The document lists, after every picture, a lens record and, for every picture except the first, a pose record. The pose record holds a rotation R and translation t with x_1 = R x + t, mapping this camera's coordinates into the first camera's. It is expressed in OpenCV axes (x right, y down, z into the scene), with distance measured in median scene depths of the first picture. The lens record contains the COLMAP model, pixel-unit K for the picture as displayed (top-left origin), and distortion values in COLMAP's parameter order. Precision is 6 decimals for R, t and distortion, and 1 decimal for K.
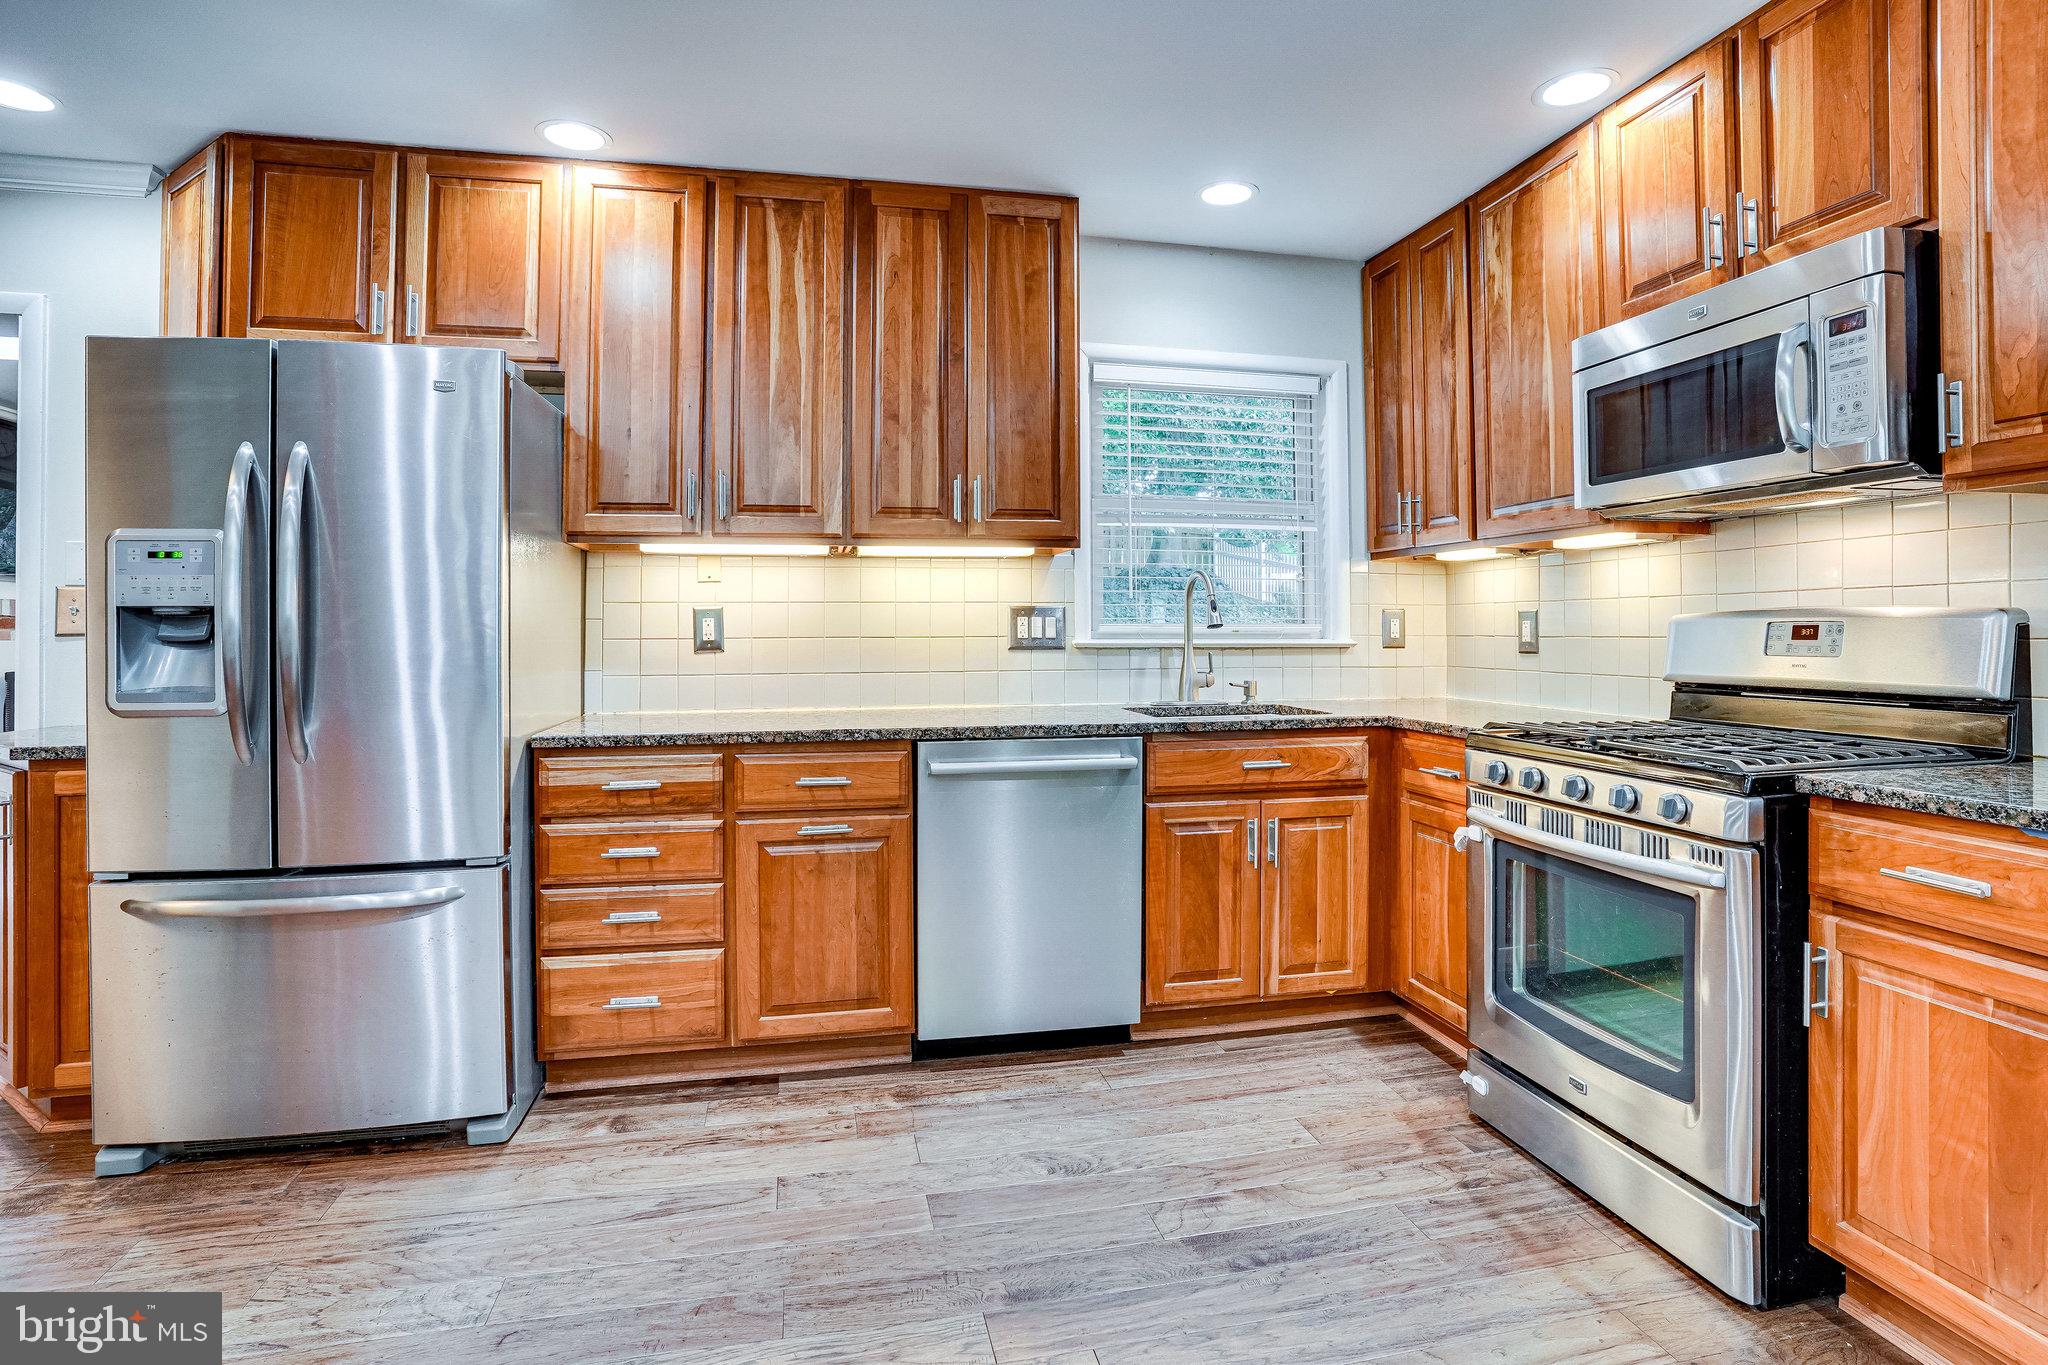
lens RADIAL K [[1034.0, 0, 1028.2], [0, 1034.0, 615.7], [0, 0, 1]] dist [-0.072433, 0.035635]
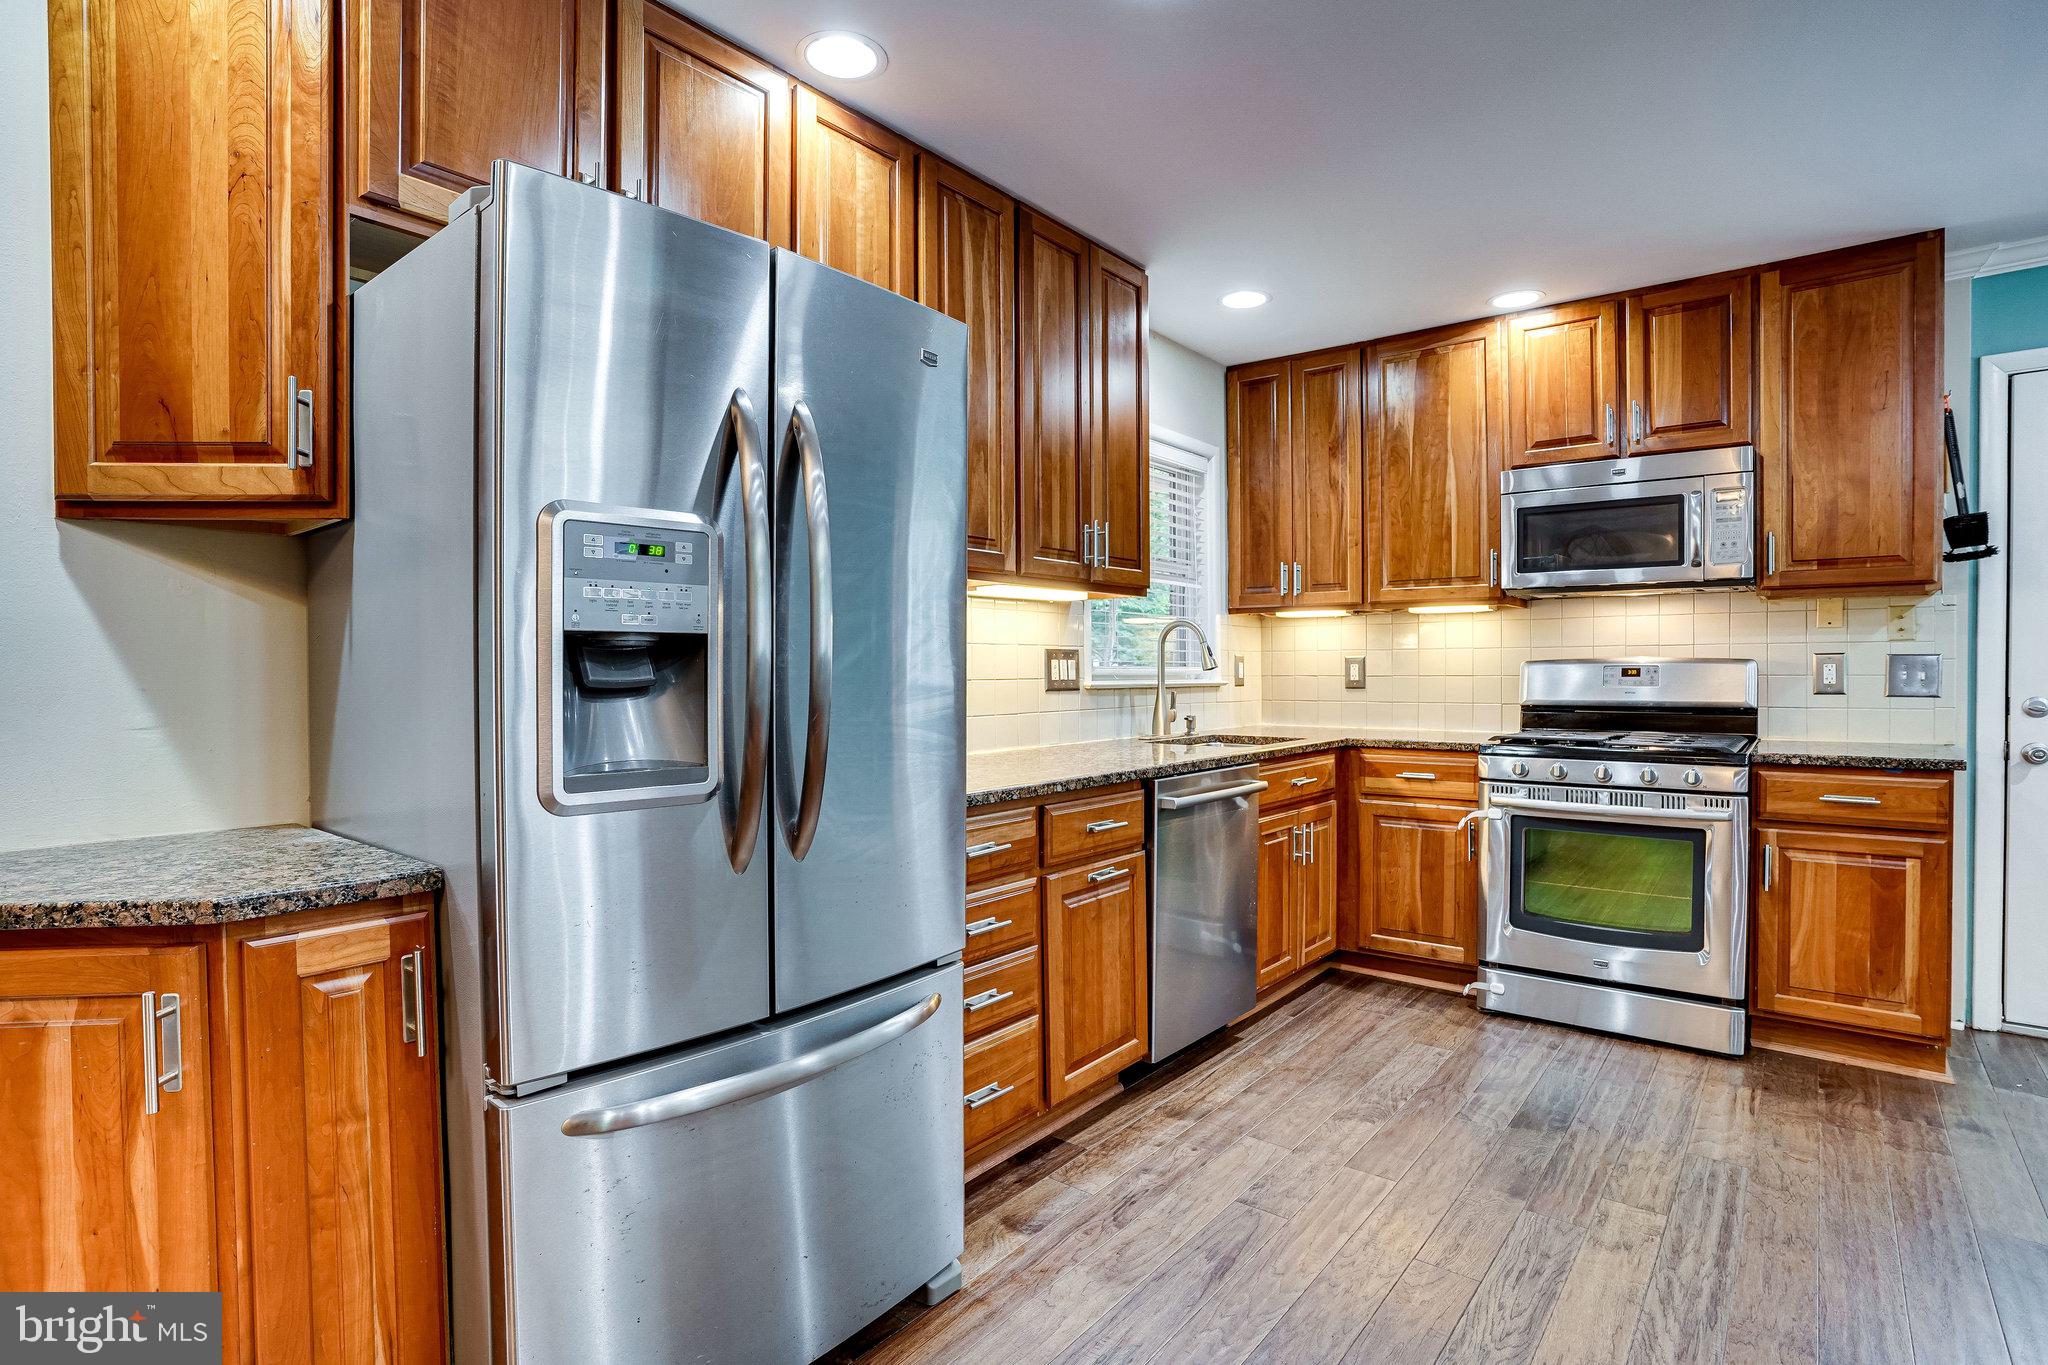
lens RADIAL K [[1021.1, 0, 1022.4], [0, 1021.1, 692.7], [0, 0, 1]] dist [-0.074546, 0.035887]
pose [[0.778970, -0.014406, 0.626895, -0.852627], [-0.006435, 0.999500, 0.030963, 0.004048], [-0.627028, -0.028153, 0.778488, 0.286928]]
